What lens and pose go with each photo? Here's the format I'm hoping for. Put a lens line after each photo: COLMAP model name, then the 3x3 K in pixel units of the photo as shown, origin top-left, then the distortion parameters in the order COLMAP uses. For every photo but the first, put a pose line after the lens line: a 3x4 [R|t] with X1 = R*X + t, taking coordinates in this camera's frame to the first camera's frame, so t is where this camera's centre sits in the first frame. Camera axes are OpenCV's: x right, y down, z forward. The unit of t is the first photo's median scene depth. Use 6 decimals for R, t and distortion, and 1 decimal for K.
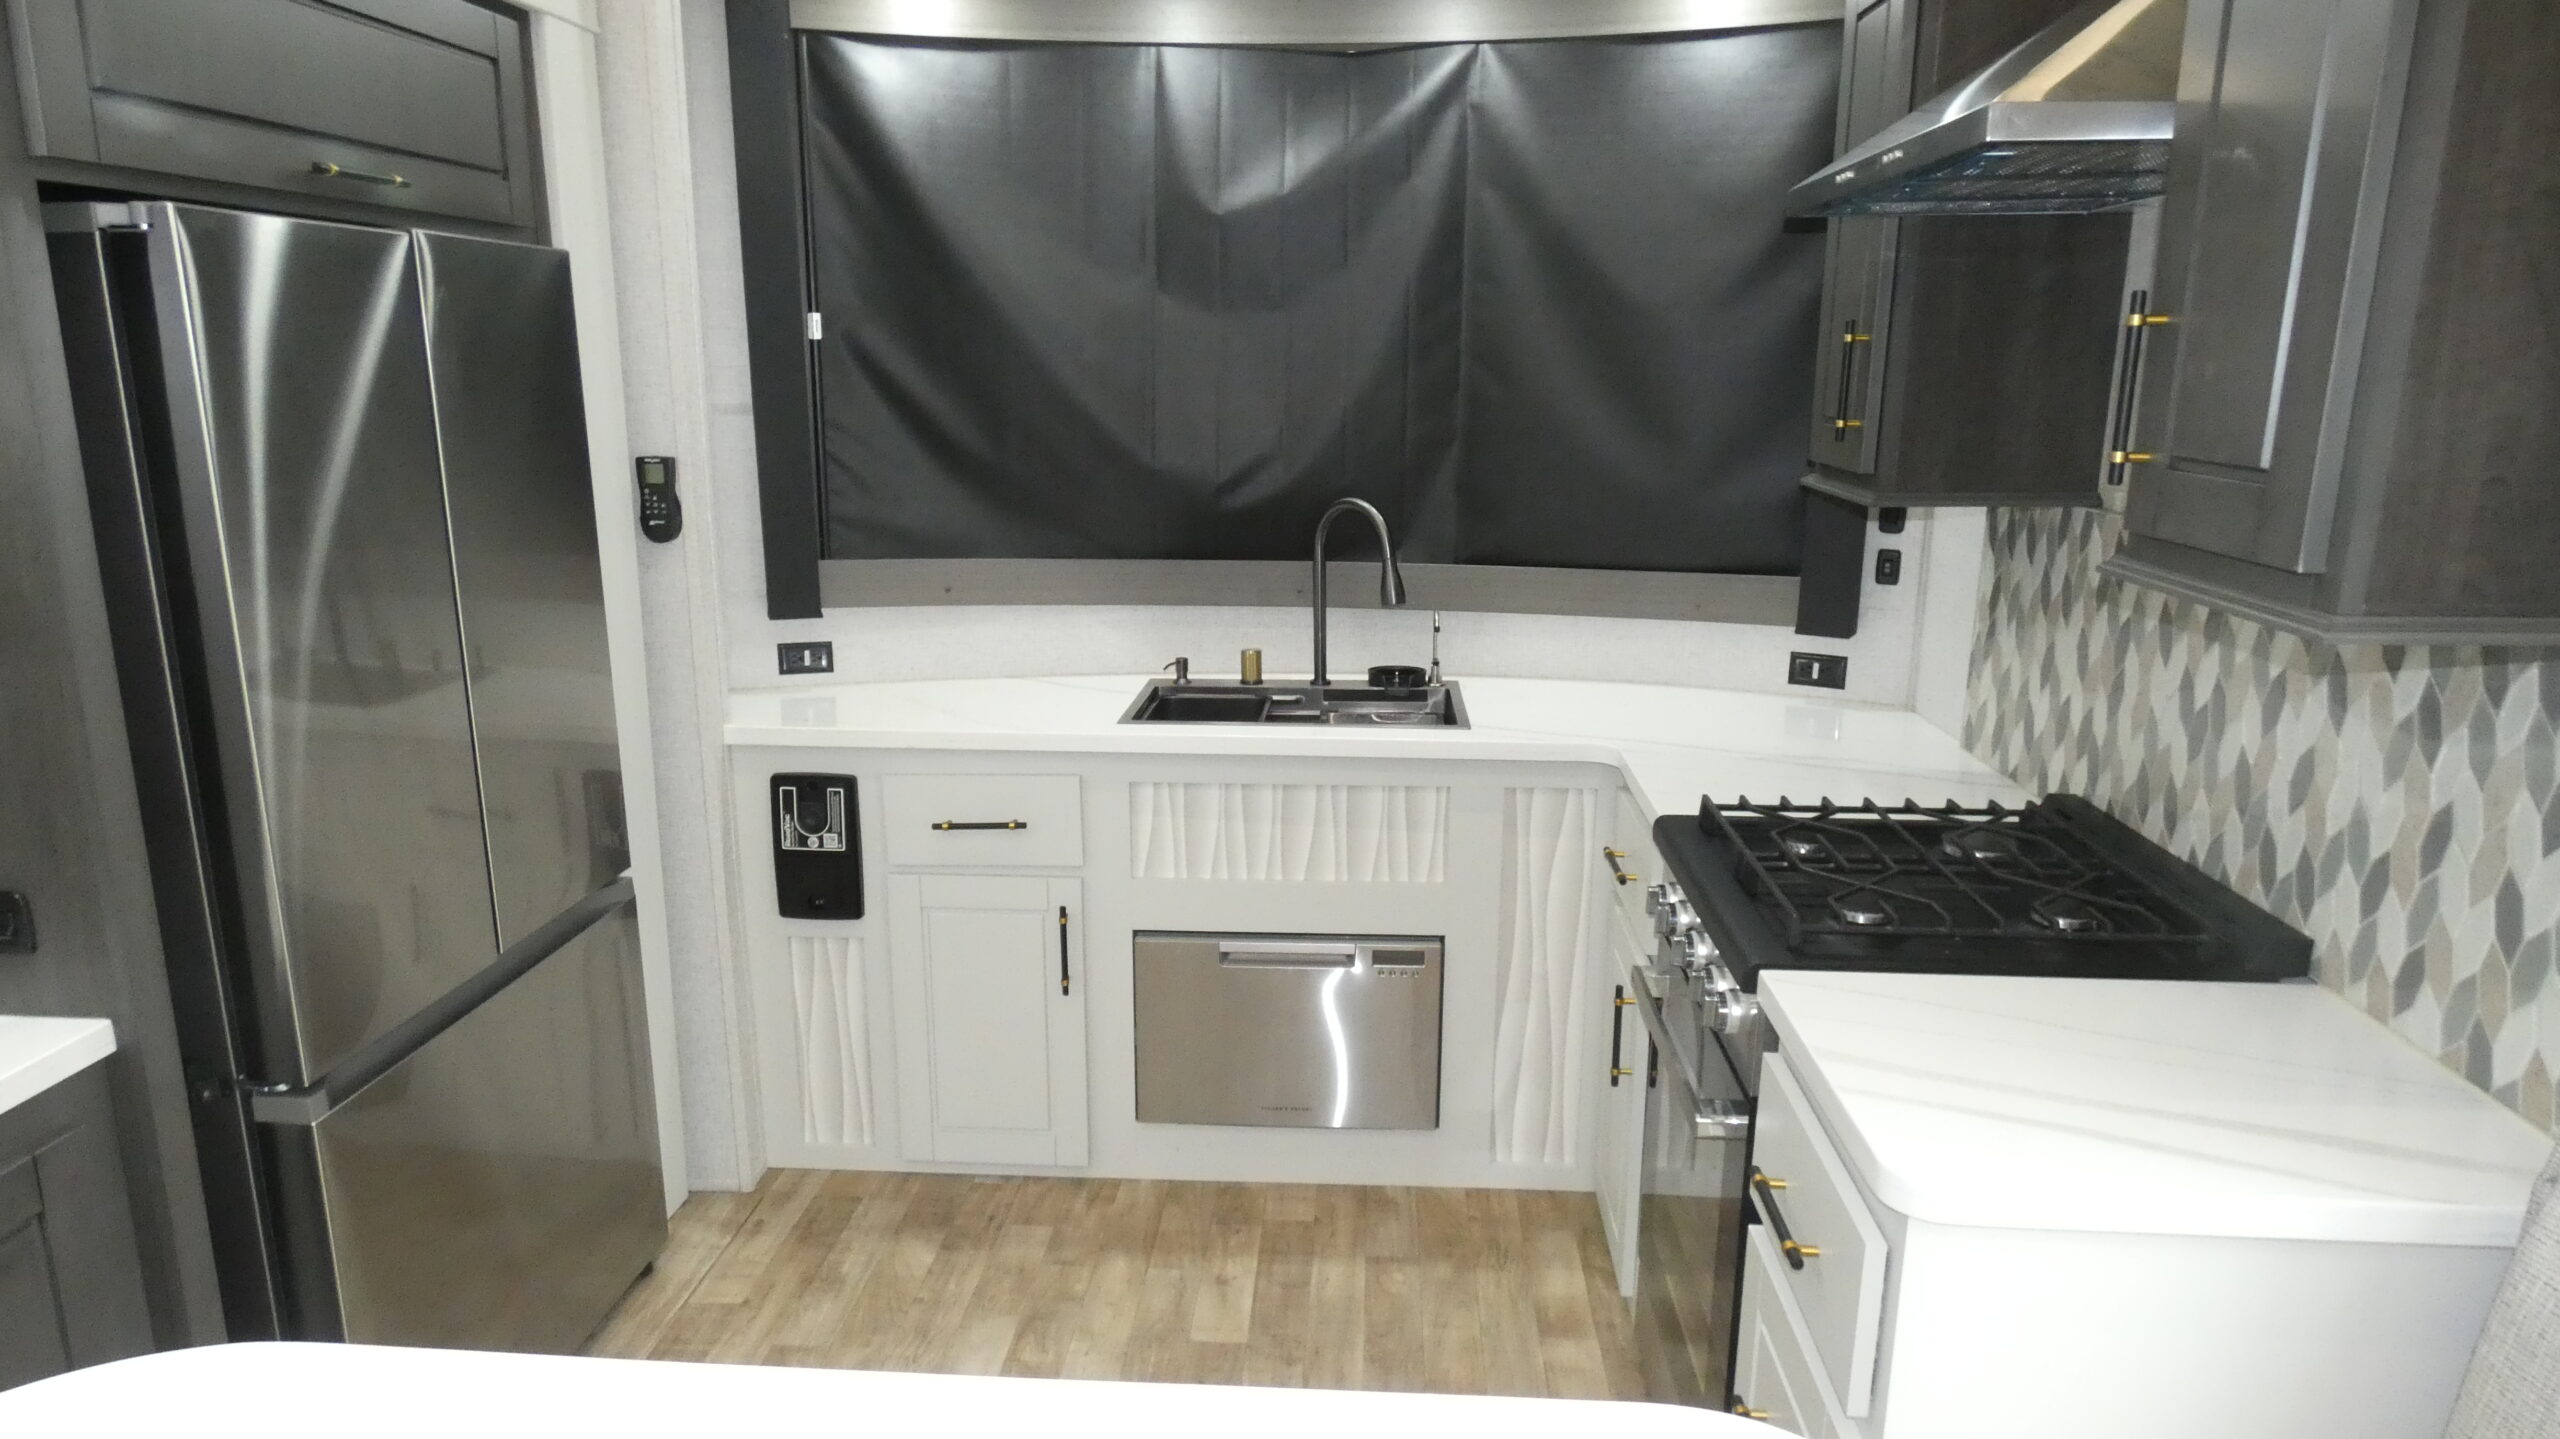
lens RADIAL K [[1521.6, 0, 1282.2], [0, 1521.6, 720.3], [0, 0, 1]] dist [-0.011517, -0.000281]
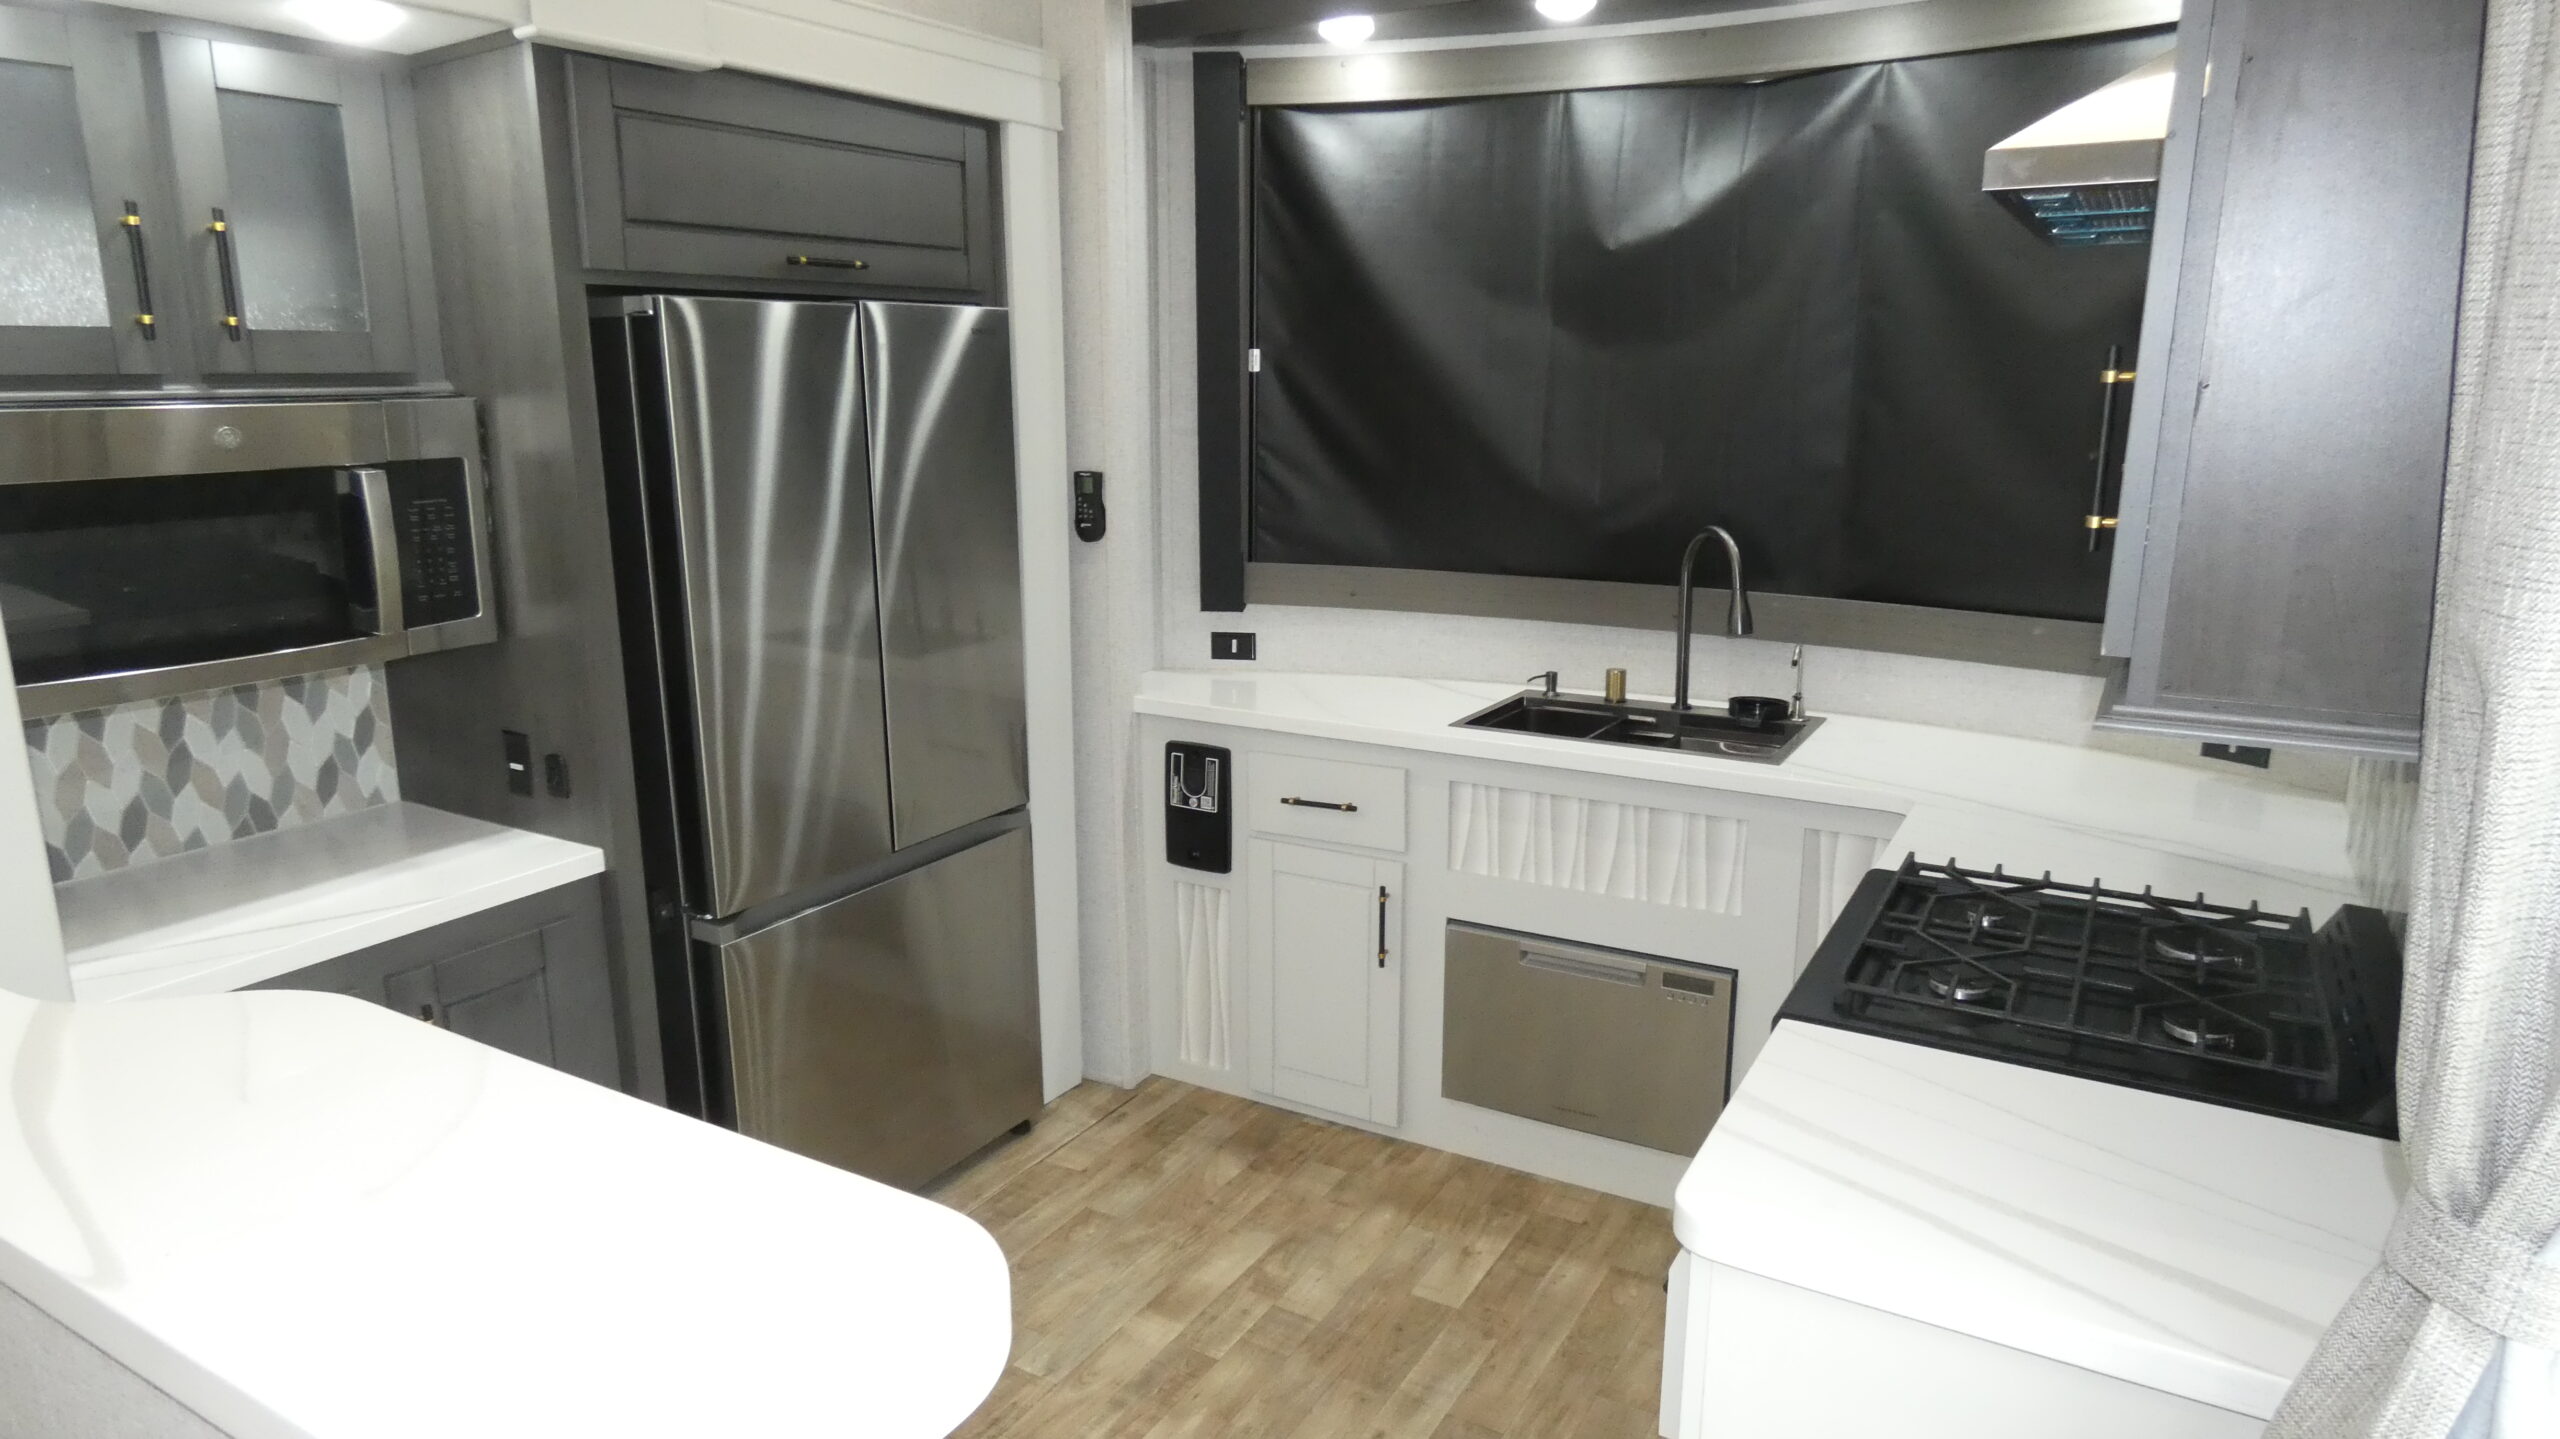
lens RADIAL K [[1521.6, 0, 1285.5], [0, 1521.6, 722.3], [0, 0, 1]] dist [-0.011517, -0.000281]
pose [[0.895299, 0.094781, -0.435266, 0.253192], [-0.096208, 0.995183, 0.018816, -0.009472], [0.434953, 0.025030, 0.900105, -0.025817]]
